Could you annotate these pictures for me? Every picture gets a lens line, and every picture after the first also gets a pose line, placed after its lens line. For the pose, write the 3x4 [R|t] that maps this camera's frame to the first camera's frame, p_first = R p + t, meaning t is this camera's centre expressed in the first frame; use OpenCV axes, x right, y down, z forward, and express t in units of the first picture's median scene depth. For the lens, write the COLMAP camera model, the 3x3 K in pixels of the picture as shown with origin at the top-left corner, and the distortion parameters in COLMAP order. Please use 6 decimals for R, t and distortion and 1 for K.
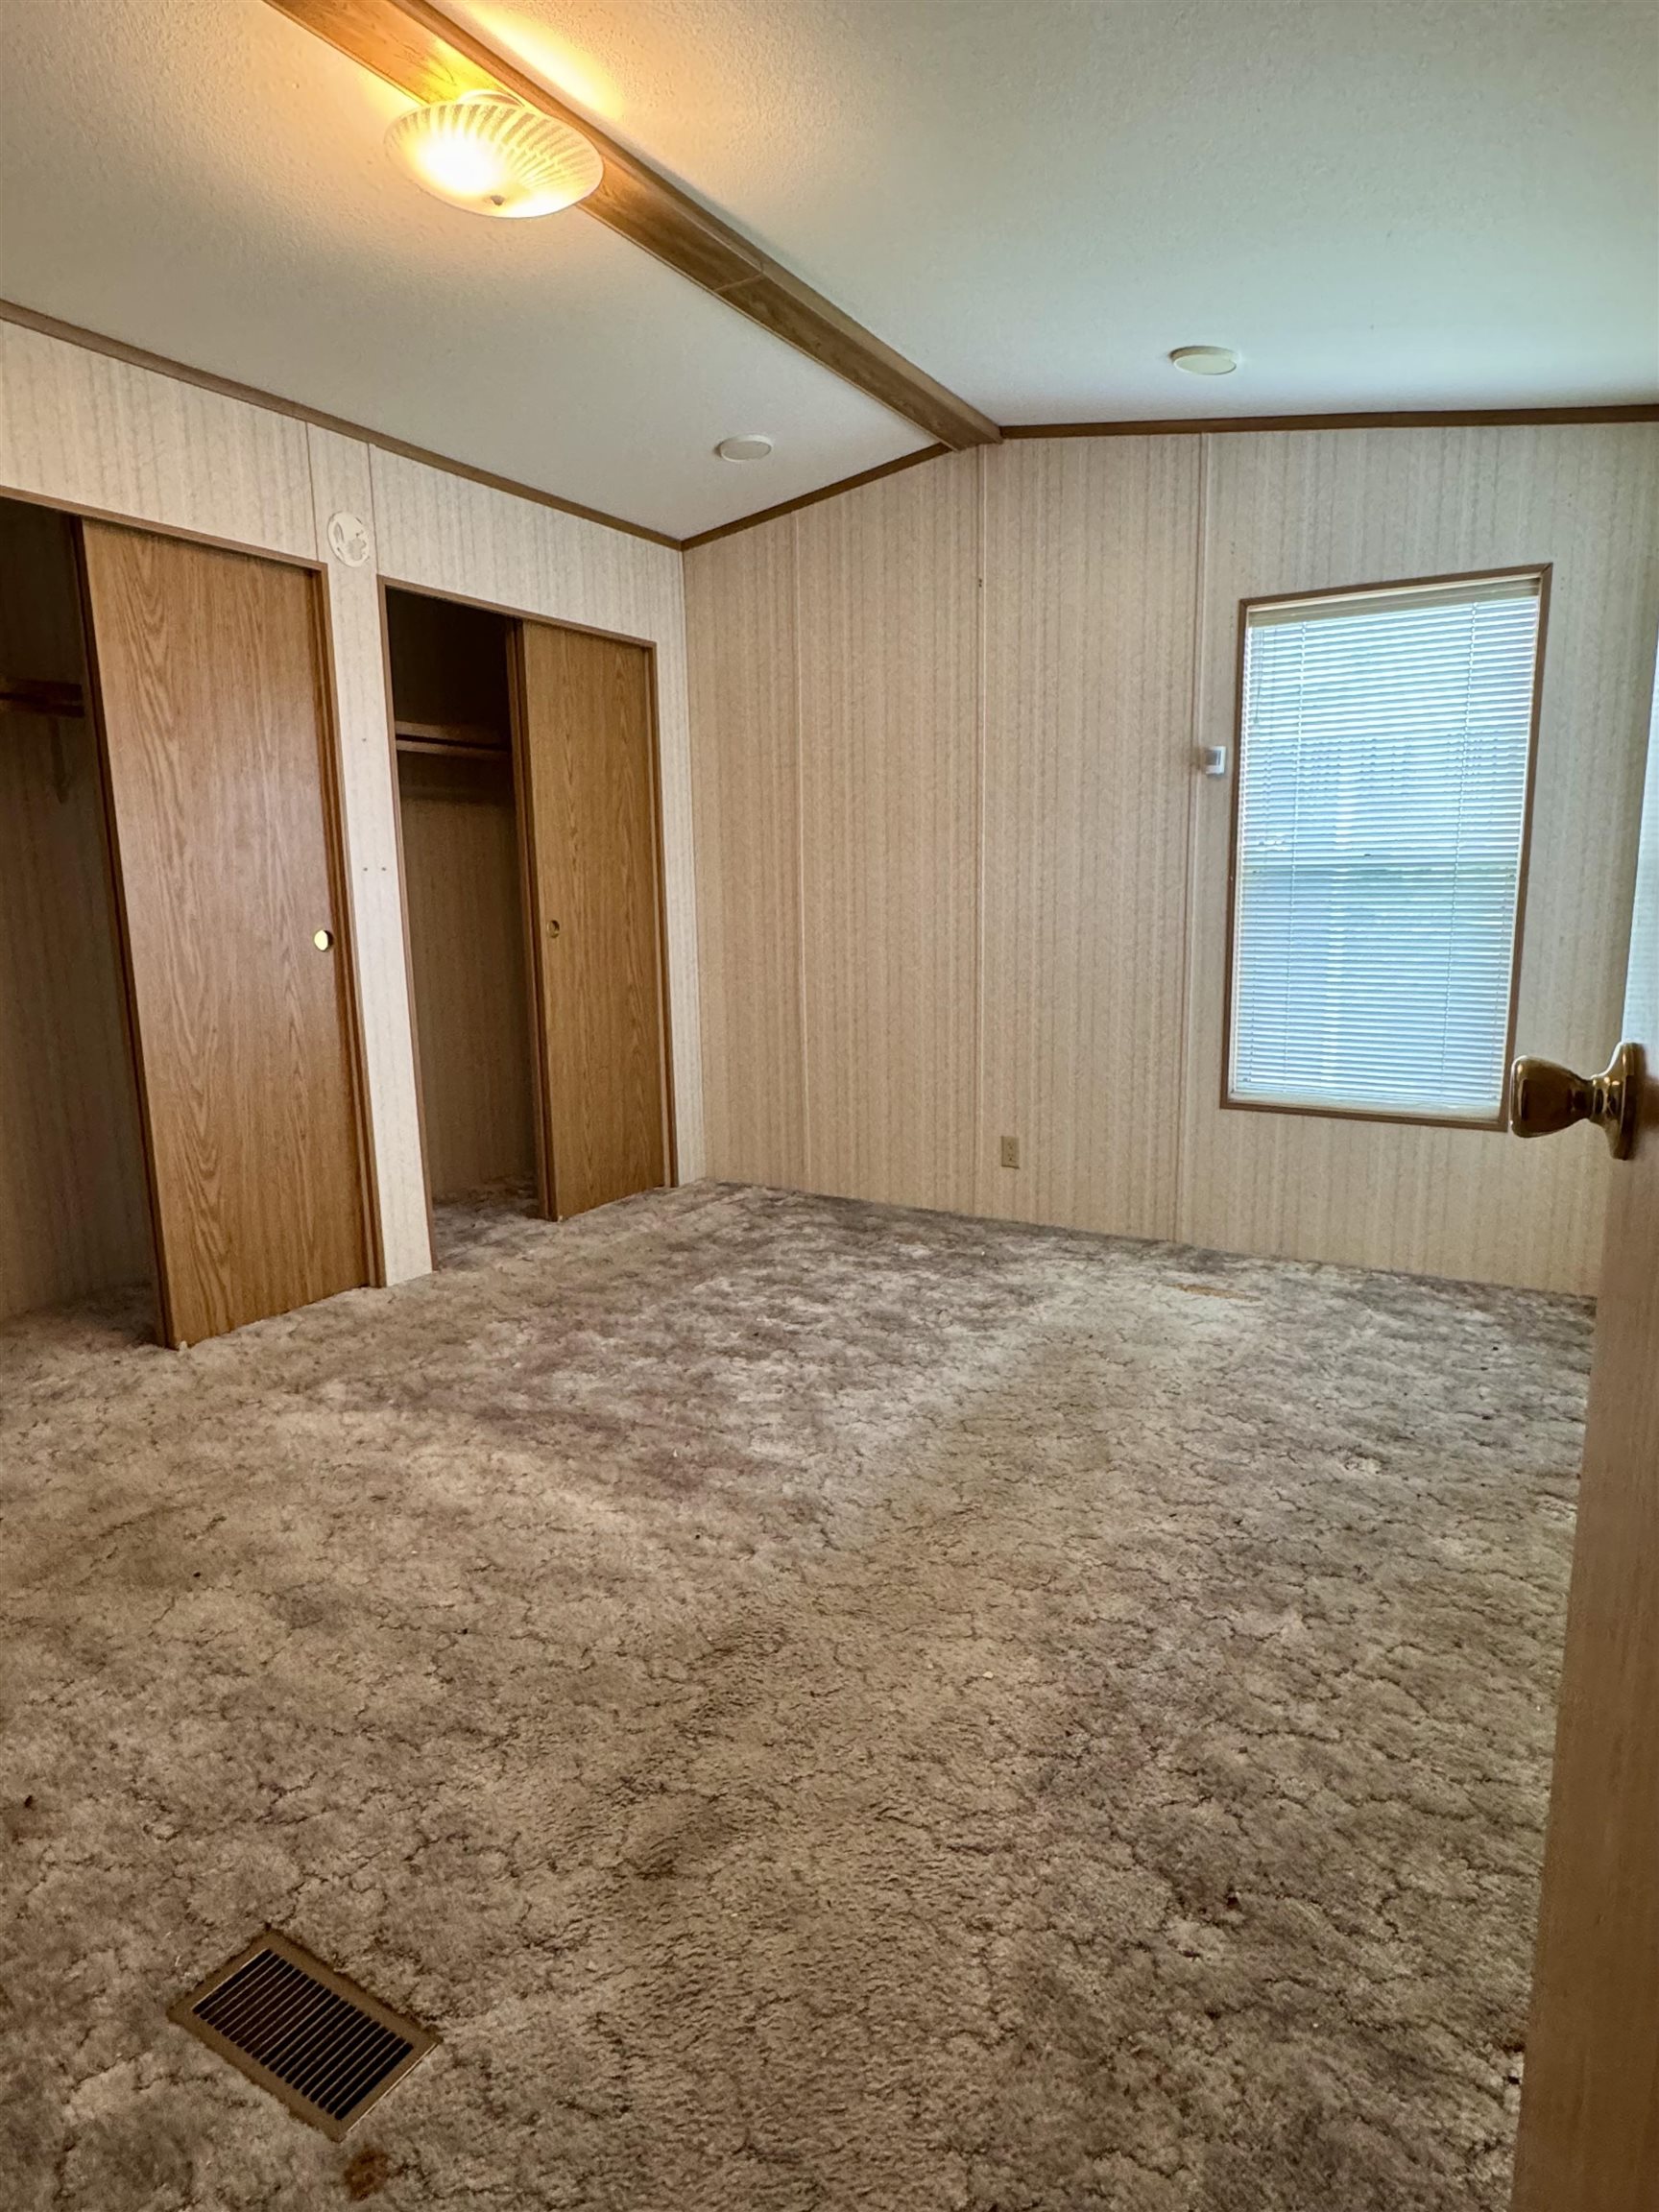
lens RADIAL K [[1253.5, 0, 826.2], [0, 1253.5, 1098.0], [0, 0, 1]] dist [-0.004166, 0.000819]
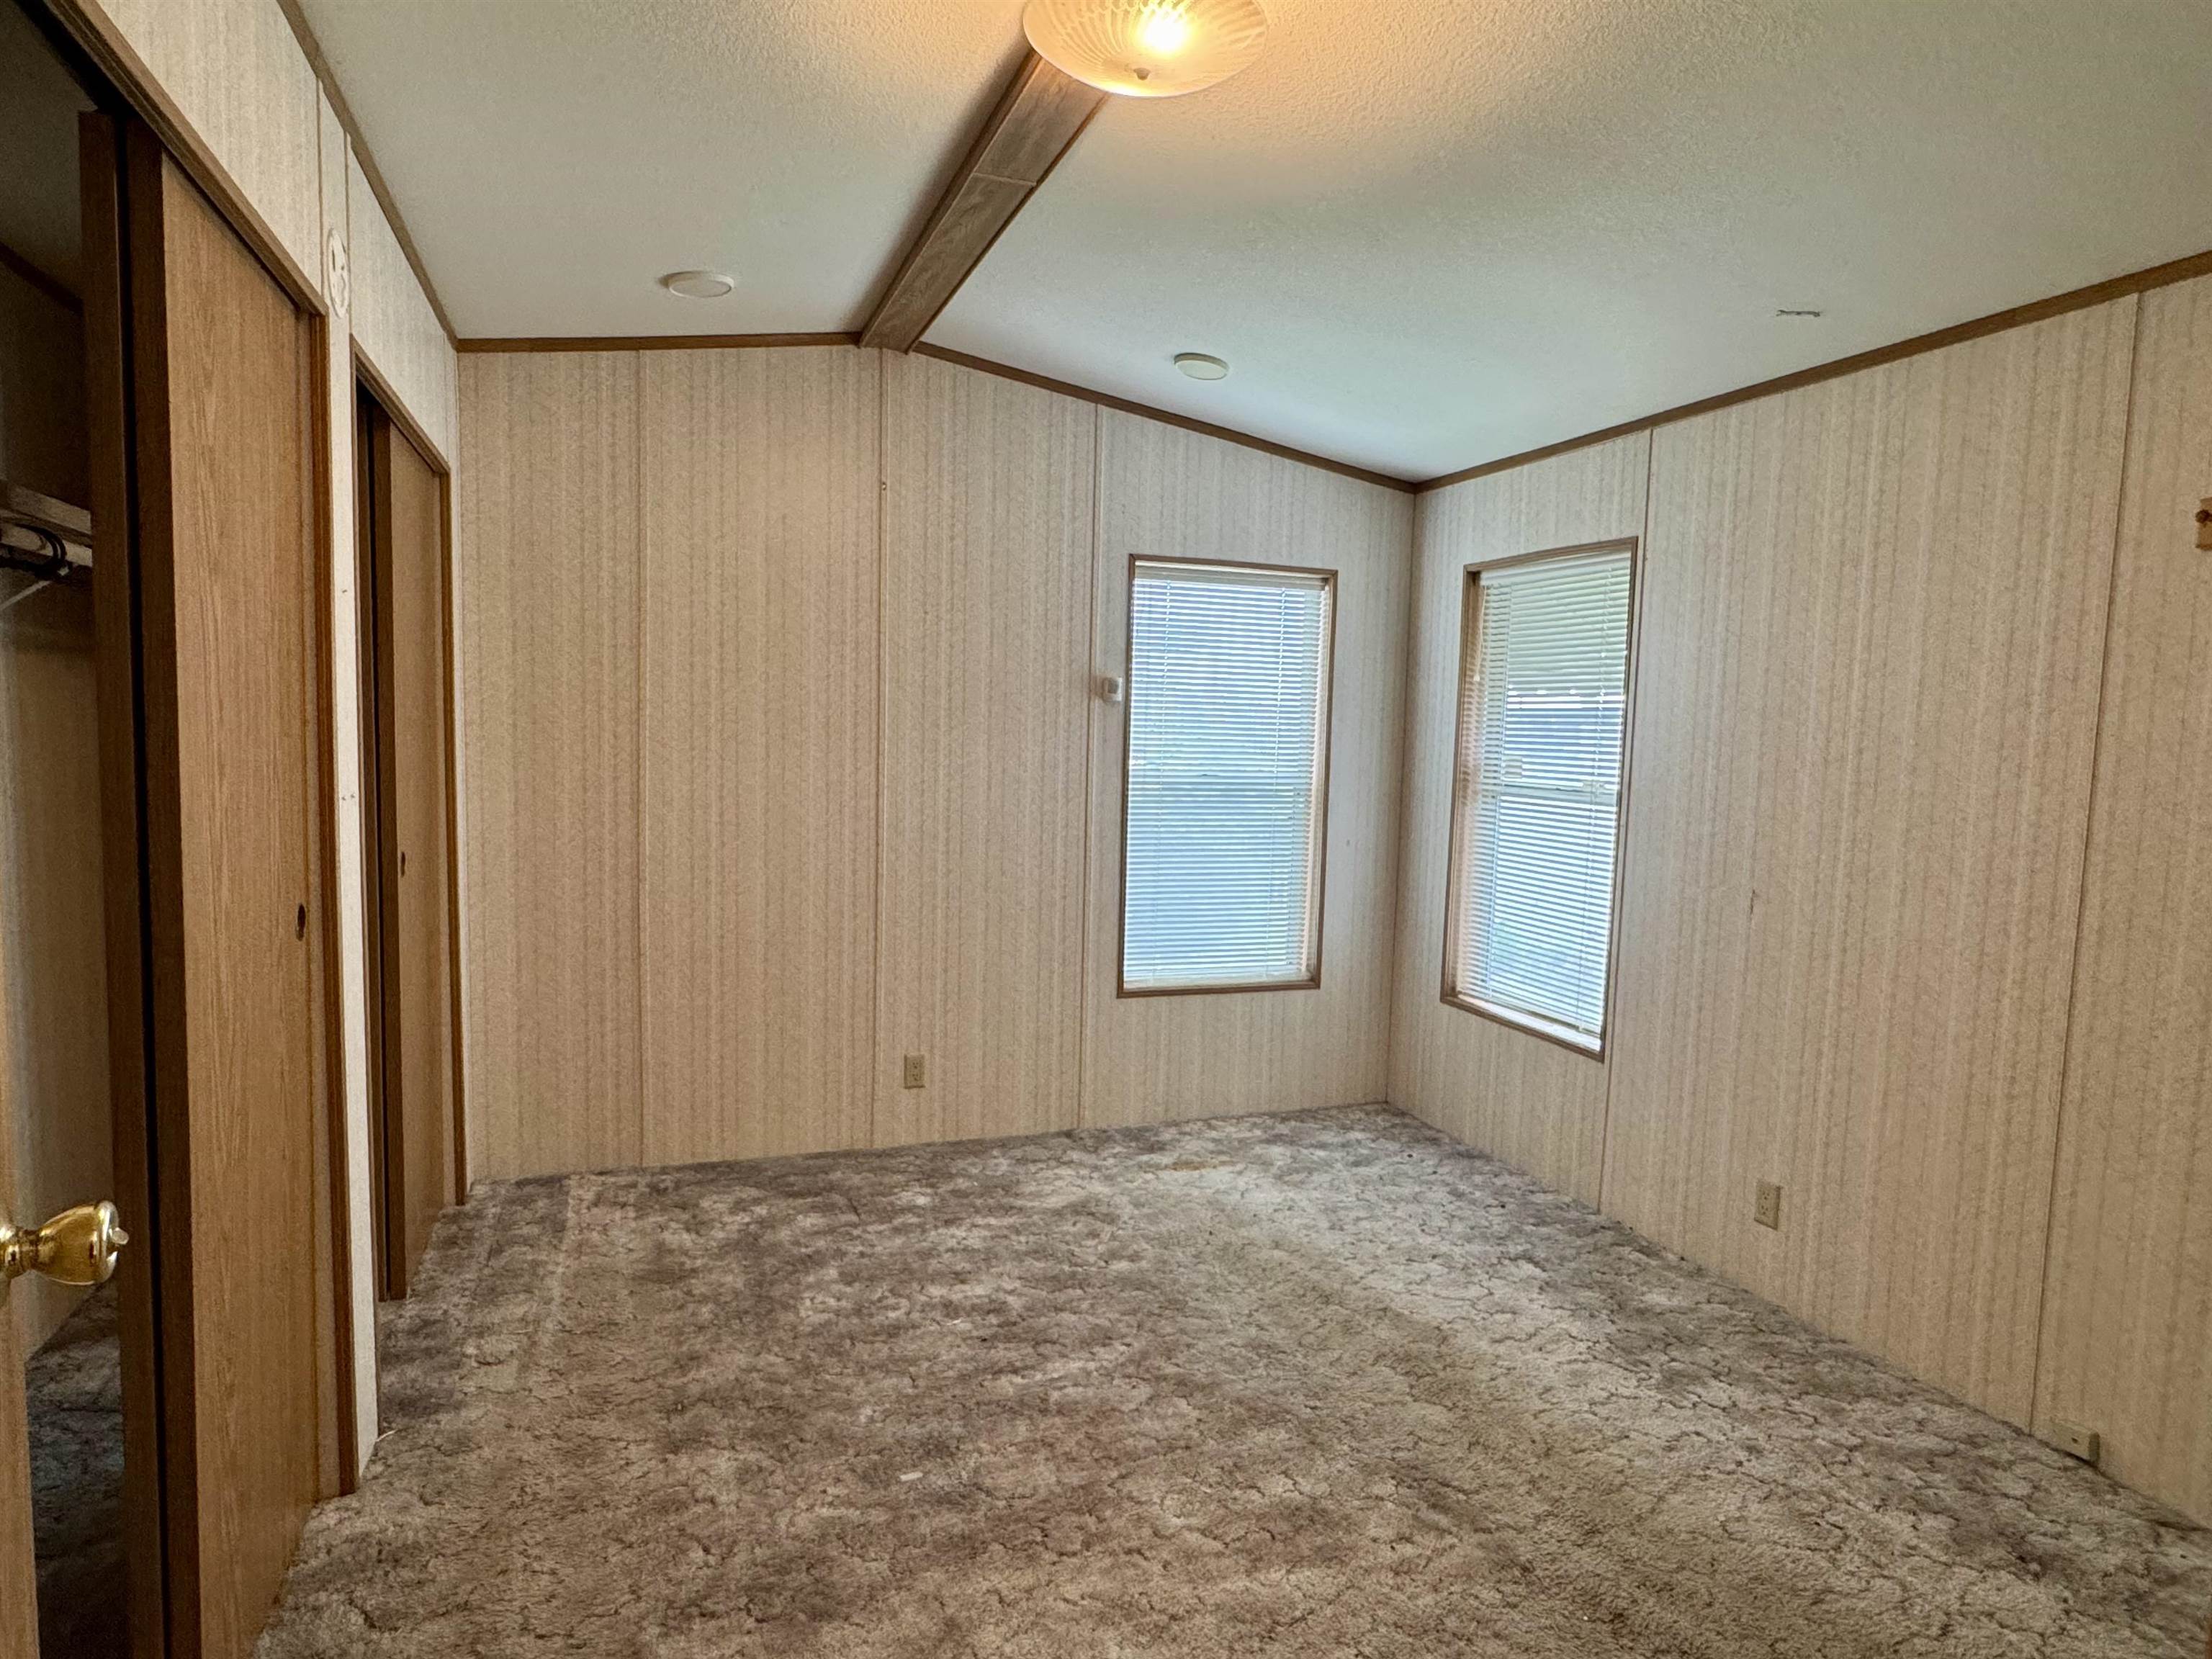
lens RADIAL K [[1253.5, 0, 1094.5], [0, 1253.5, 833.3], [0, 0, 1]] dist [-0.004166, 0.000819]
pose [[0.635770, -0.033395, 0.771156, -0.636366], [0.099285, 0.994302, -0.038795, -0.111484], [-0.765467, 0.101229, 0.635463, 0.351513]]
